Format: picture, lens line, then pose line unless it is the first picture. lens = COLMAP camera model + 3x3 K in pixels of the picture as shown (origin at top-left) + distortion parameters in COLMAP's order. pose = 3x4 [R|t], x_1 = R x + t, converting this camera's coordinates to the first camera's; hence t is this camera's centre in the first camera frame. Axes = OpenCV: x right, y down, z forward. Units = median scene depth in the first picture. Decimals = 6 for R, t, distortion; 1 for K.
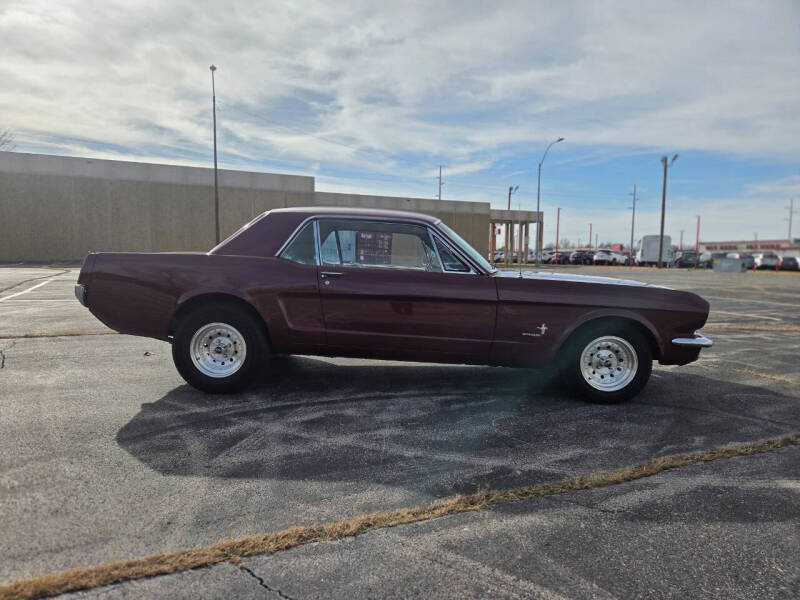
lens RADIAL K [[542.8, 0, 392.5], [0, 542.8, 309.8], [0, 0, 1]] dist [0.073326, -0.062558]
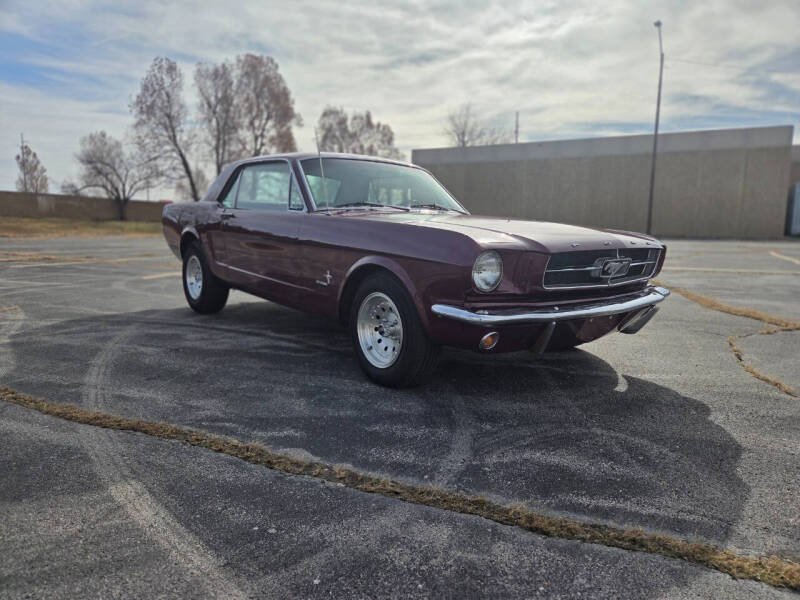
lens RADIAL K [[542.8, 0, 389.6], [0, 542.8, 304.2], [0, 0, 1]] dist [0.073326, -0.062558]
pose [[0.623138, 0.100320, -0.775651, 0.116600], [-0.079751, 0.994720, 0.064584, 0.001812], [0.778035, 0.021614, 0.627849, 0.065601]]
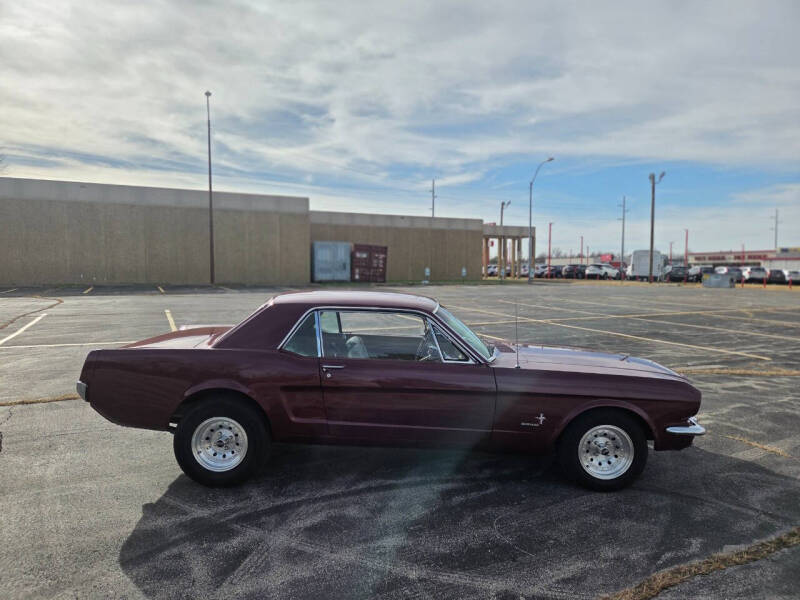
lens RADIAL K [[542.8, 0, 398.0], [0, 542.8, 302.0], [0, 0, 1]] dist [0.073326, -0.062558]
pose [[0.999698, -0.013314, 0.020646, -0.001066], [0.013883, 0.999520, -0.027682, -0.018832], [-0.020267, 0.027960, 0.999404, -0.002427]]
